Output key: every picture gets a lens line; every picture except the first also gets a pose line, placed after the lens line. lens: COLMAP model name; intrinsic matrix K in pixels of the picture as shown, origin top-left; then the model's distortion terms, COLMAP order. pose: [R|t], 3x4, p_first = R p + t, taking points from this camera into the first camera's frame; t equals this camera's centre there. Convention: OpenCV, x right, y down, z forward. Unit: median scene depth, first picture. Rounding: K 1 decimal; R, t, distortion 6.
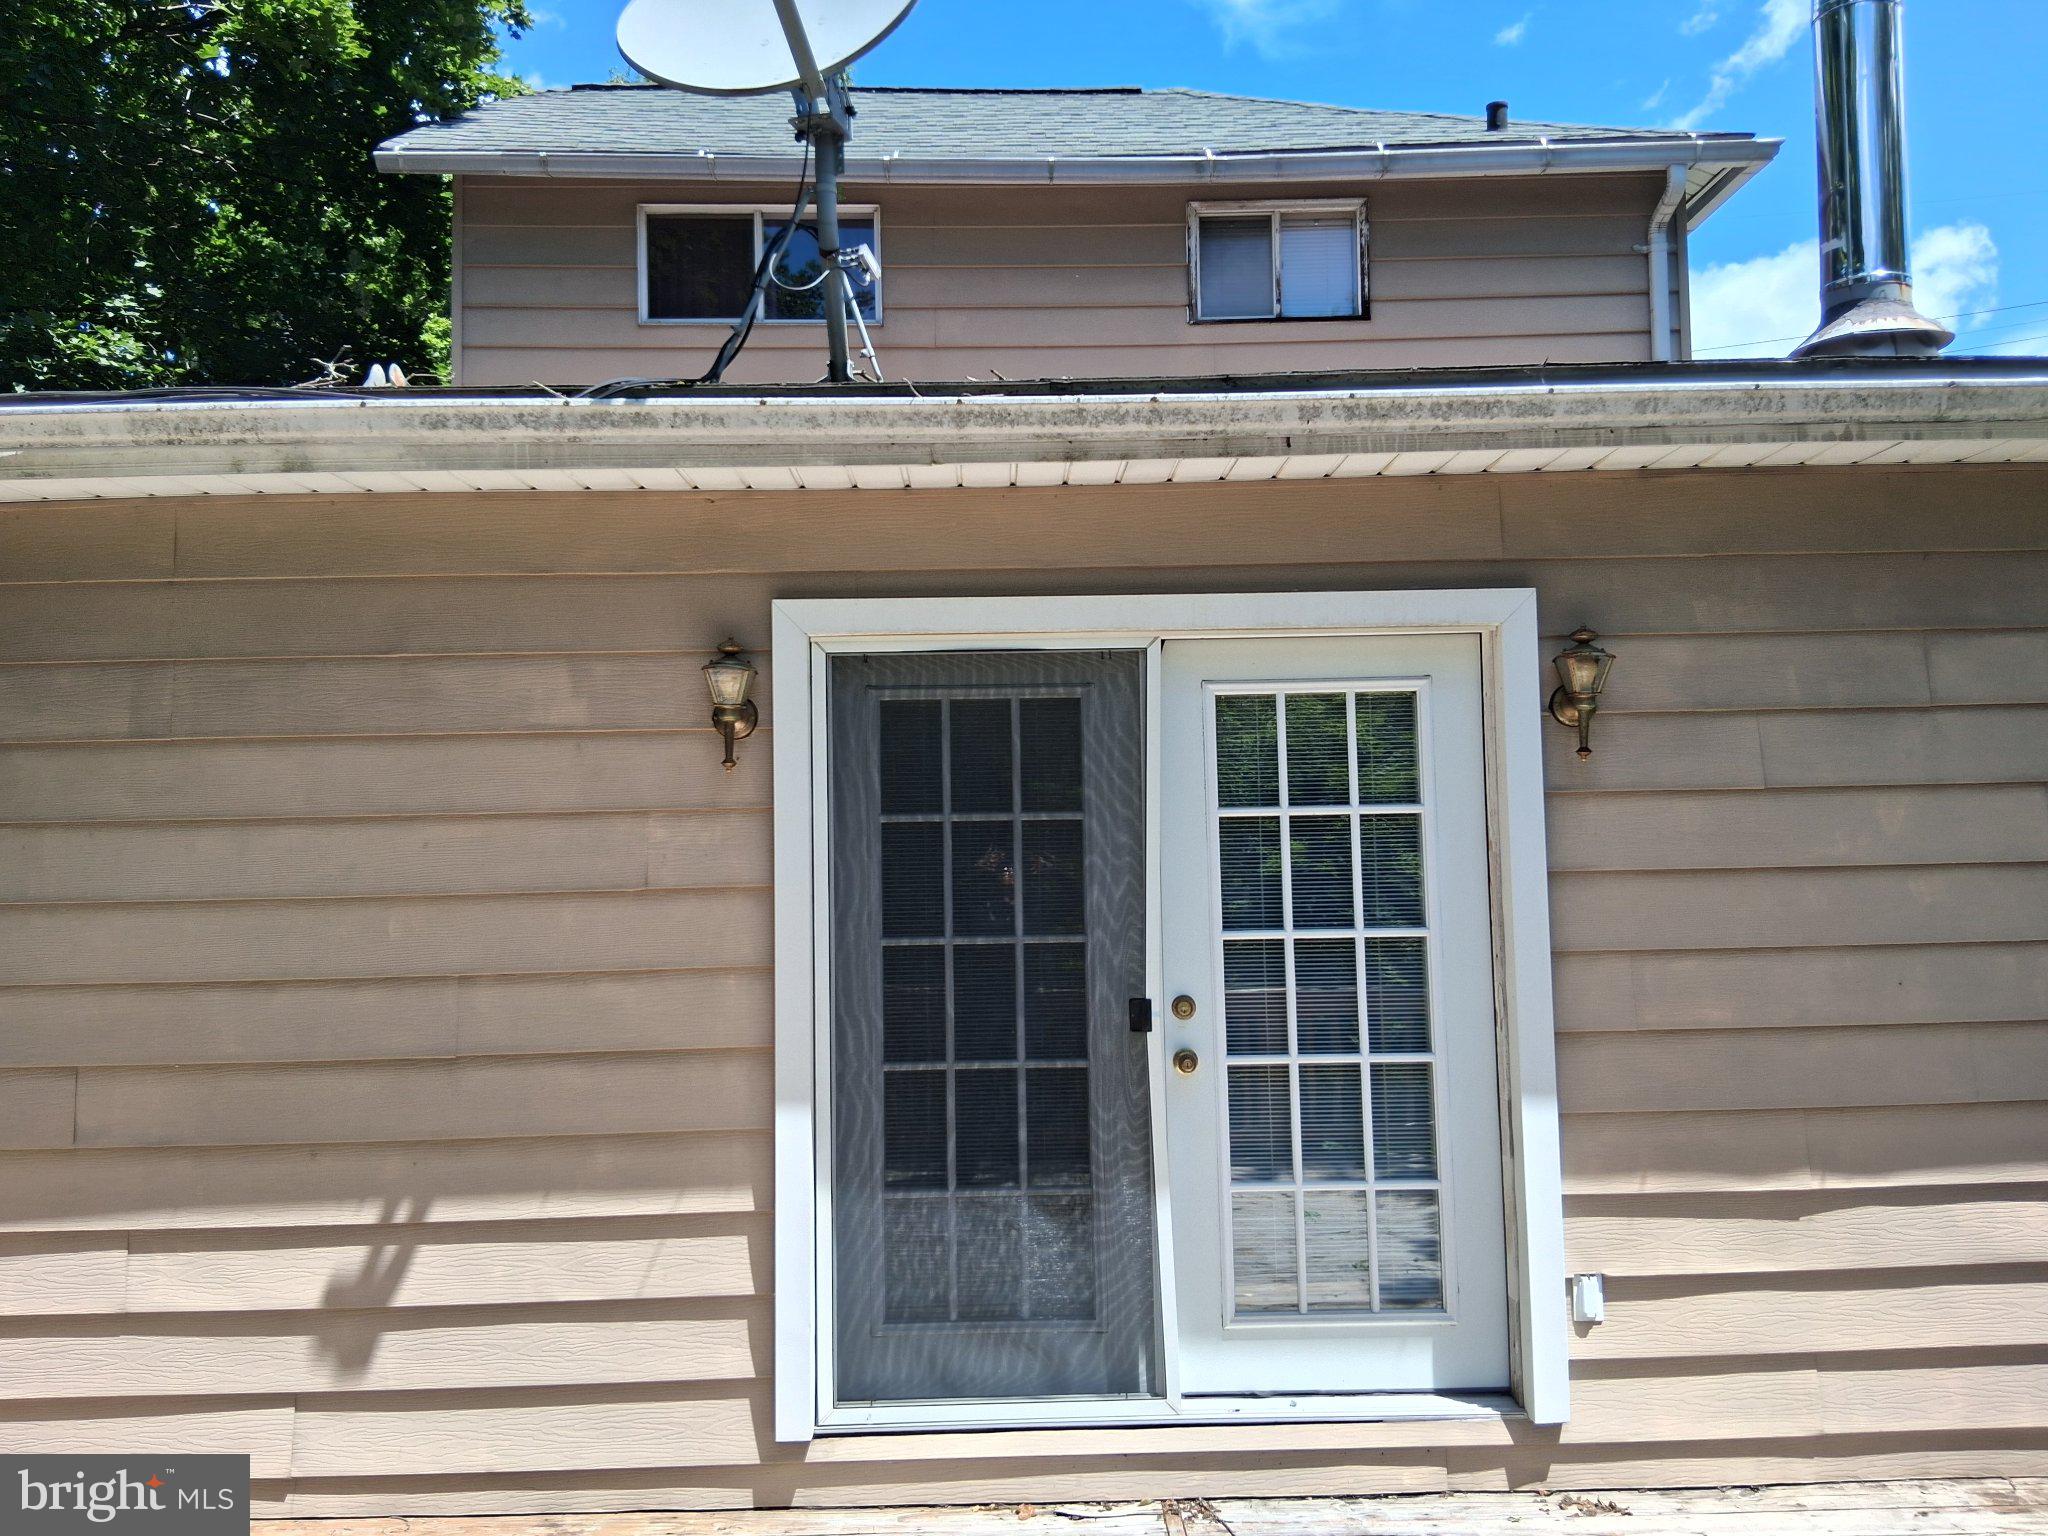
lens RADIAL K [[1522.1, 0, 1030.6], [0, 1522.1, 770.9], [0, 0, 1]] dist [0.087190, -0.153048]
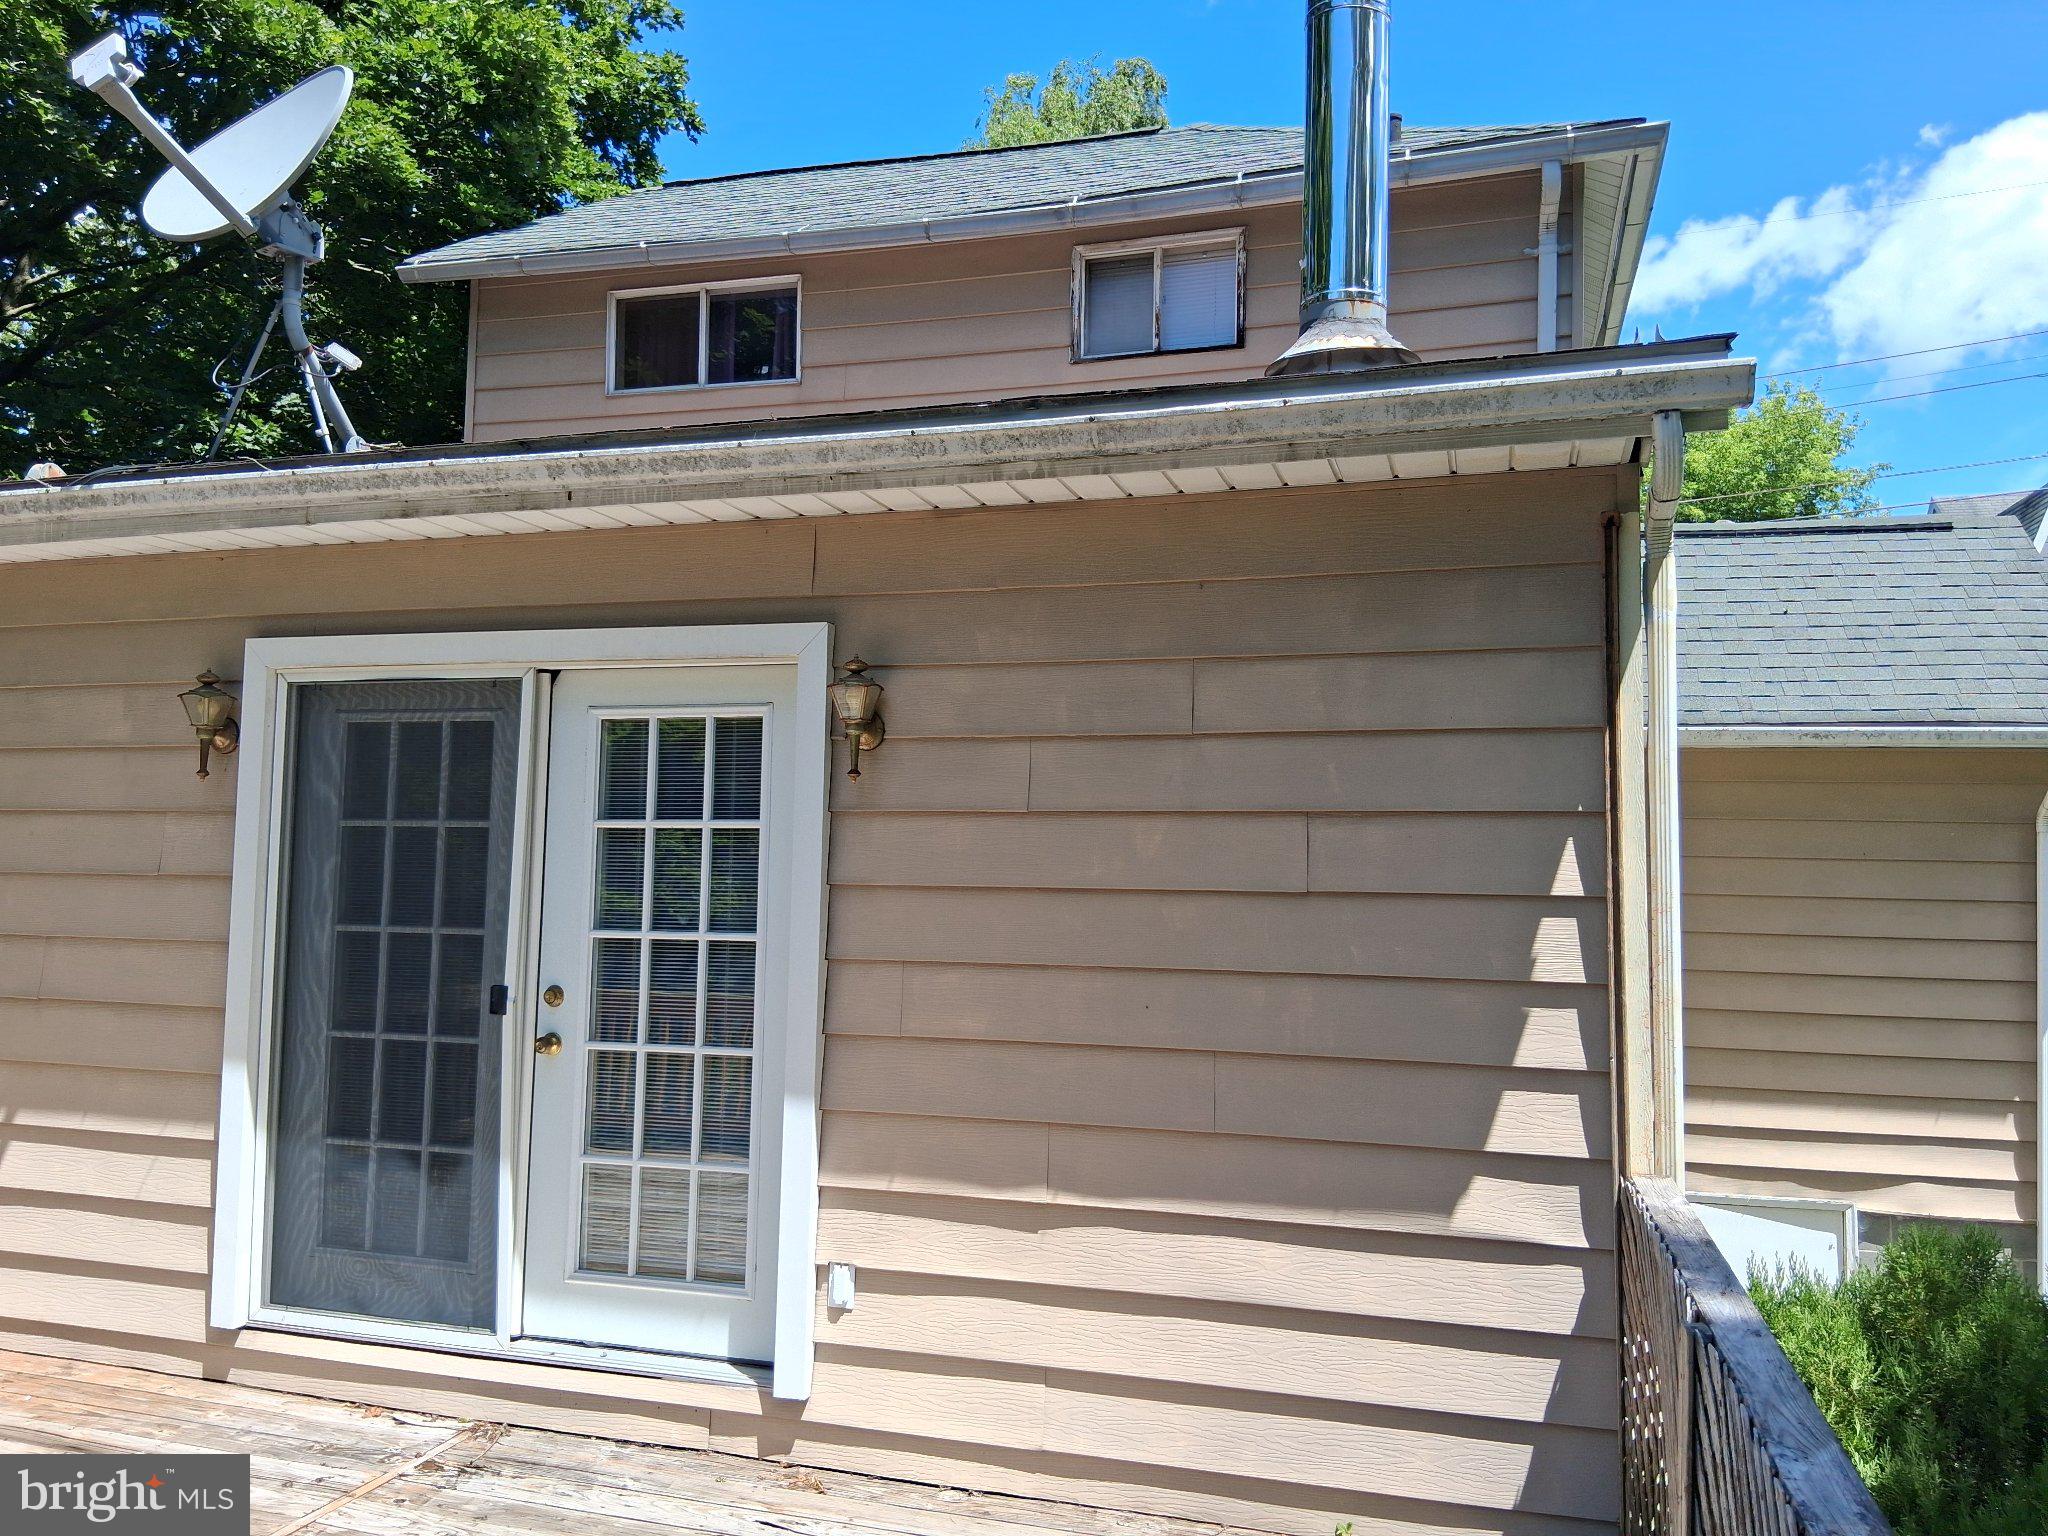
lens RADIAL K [[1522.1, 0, 1033.4], [0, 1522.1, 767.8], [0, 0, 1]] dist [0.087190, -0.153048]
pose [[0.954468, 0.013384, -0.298011, 0.789274], [-0.018896, 0.999699, -0.015623, -0.002133], [0.297713, 0.020543, 0.954434, 0.018579]]
